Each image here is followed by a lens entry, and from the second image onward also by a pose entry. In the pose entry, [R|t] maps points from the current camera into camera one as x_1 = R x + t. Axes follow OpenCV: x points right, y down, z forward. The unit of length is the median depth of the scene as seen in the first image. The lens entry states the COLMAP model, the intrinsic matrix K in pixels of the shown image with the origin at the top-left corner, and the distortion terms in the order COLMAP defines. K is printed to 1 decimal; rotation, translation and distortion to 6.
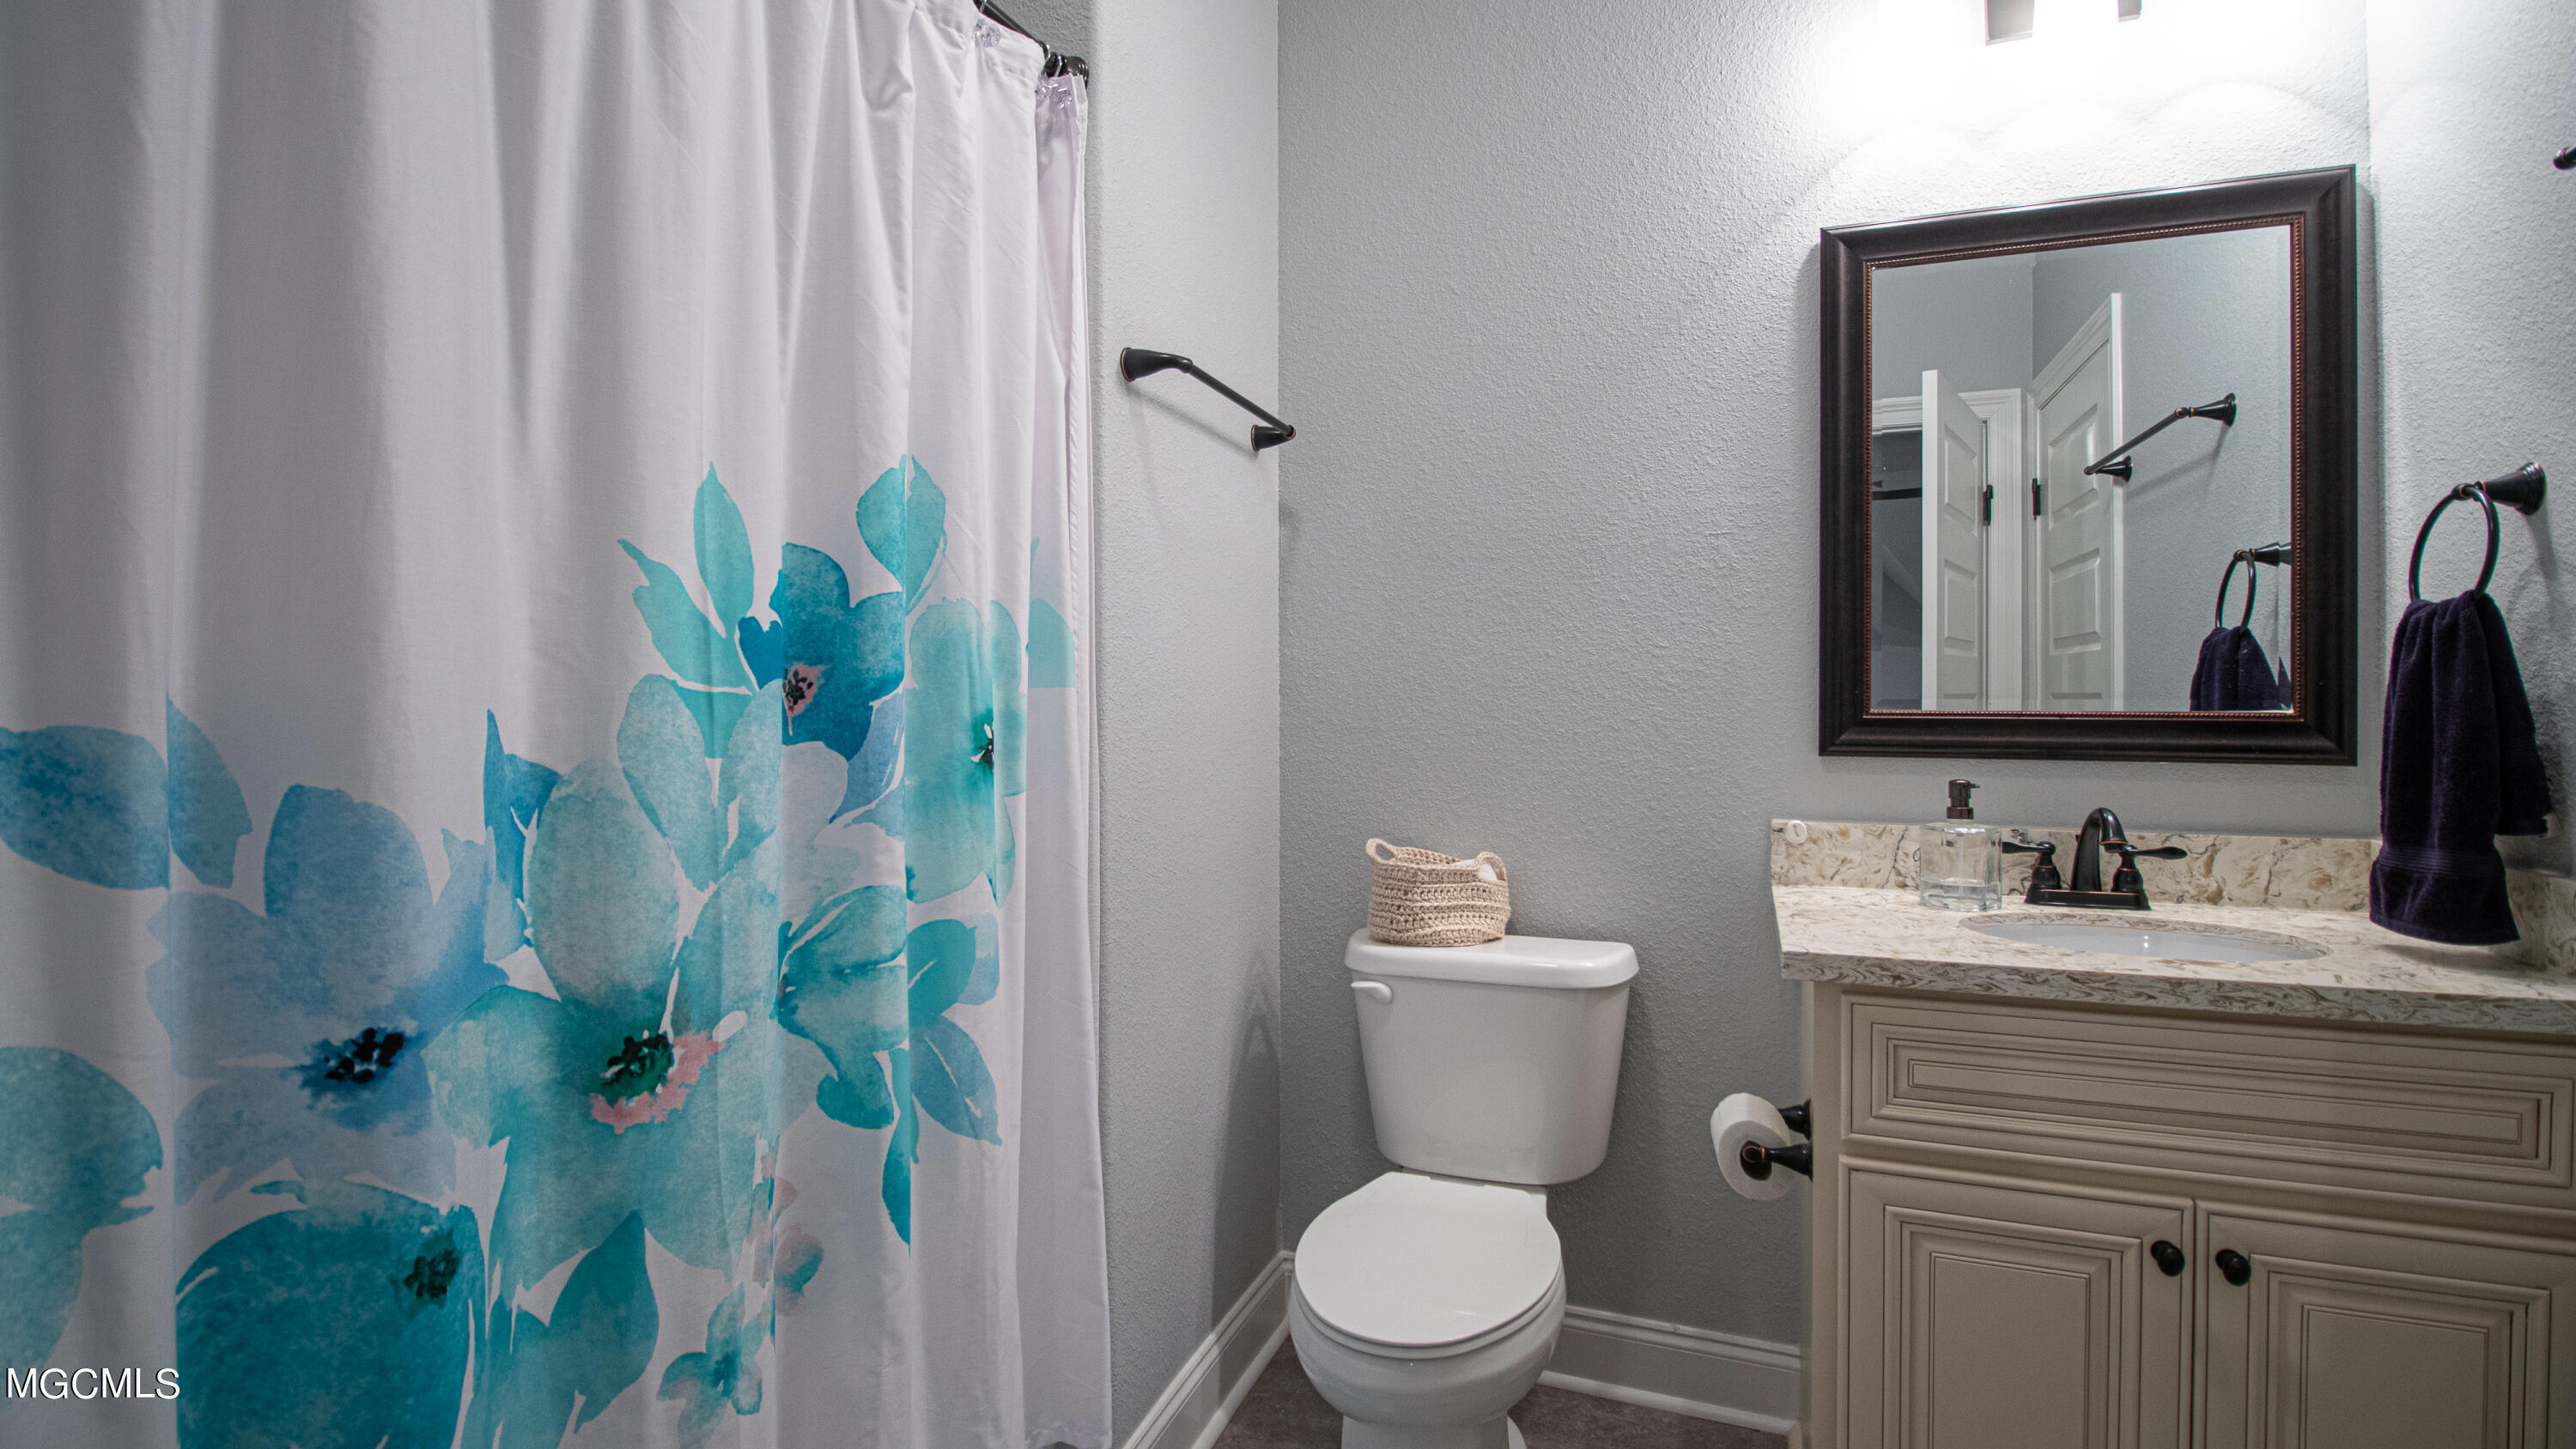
lens RADIAL K [[1187.4, 0, 1291.3], [0, 1187.4, 721.2], [0, 0, 1]] dist [-0.000190, -0.000022]
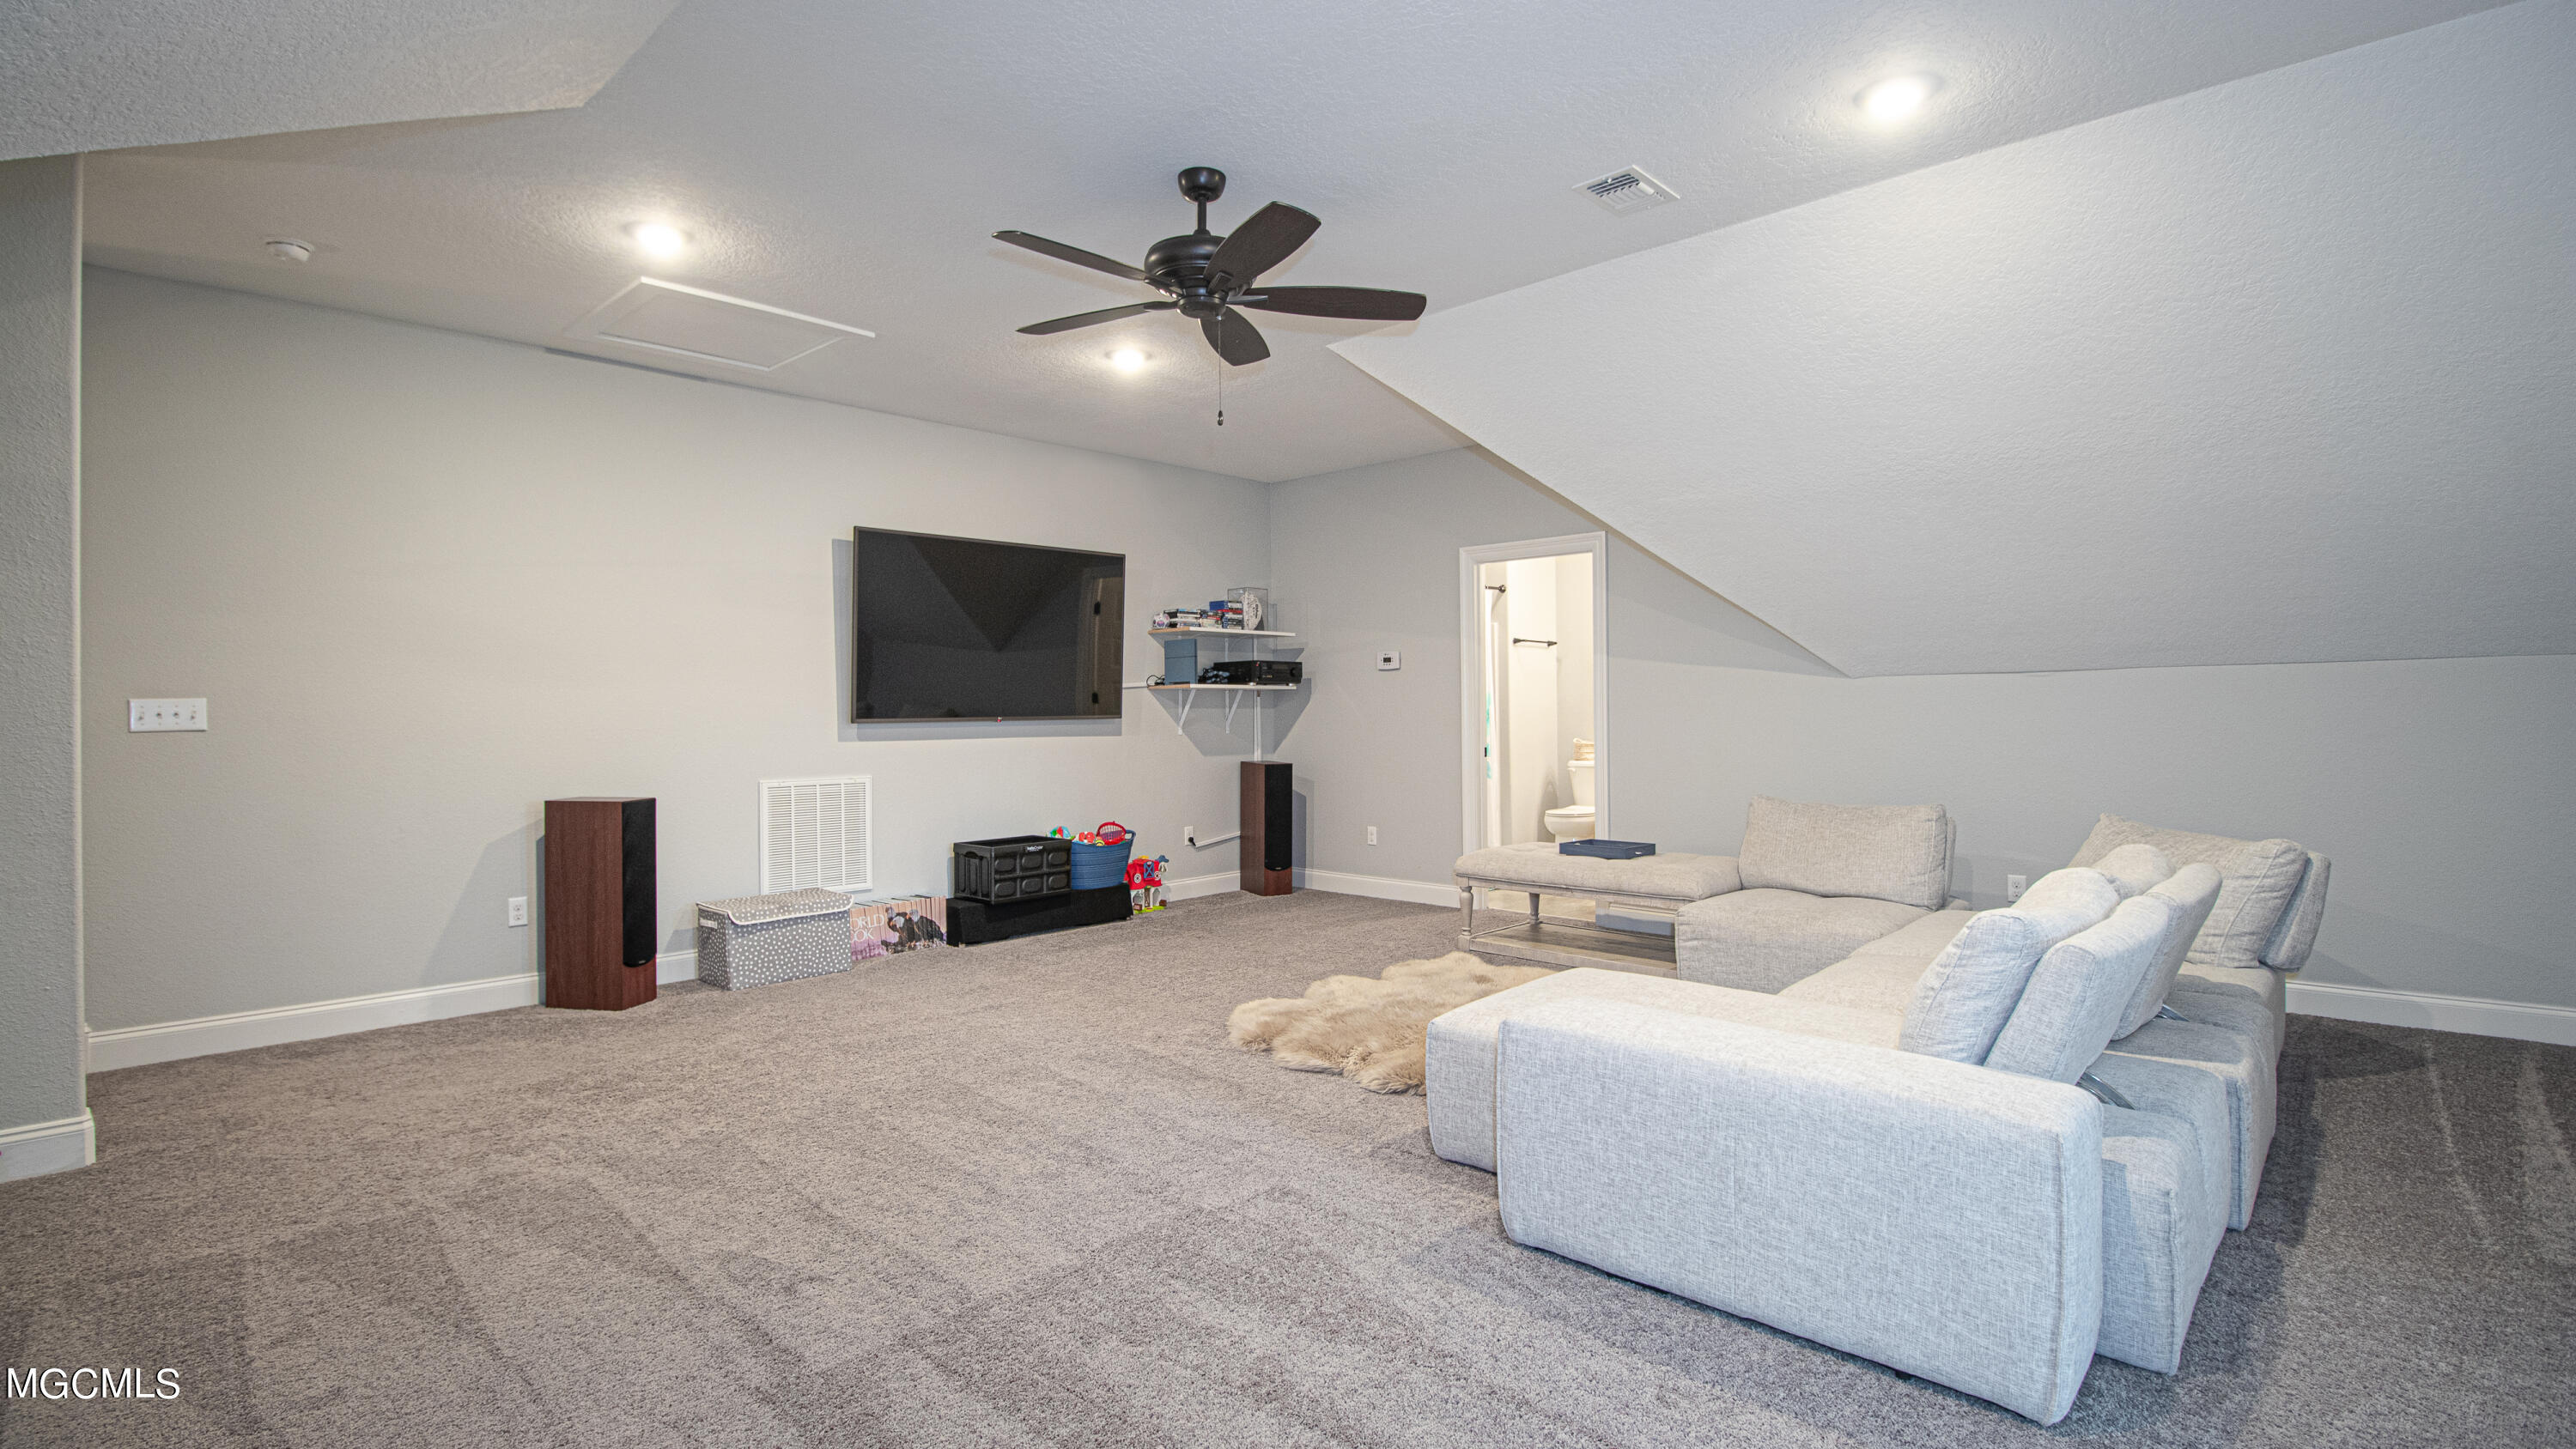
lens RADIAL K [[1187.4, 0, 1283.3], [0, 1187.4, 719.7], [0, 0, 1]] dist [-0.000190, -0.000022]
pose [[0.924893, -0.004178, -0.380204, 0.745677], [-0.001689, 0.999885, -0.015097, 0.102969], [0.380223, 0.014605, 0.924779, -3.459909]]
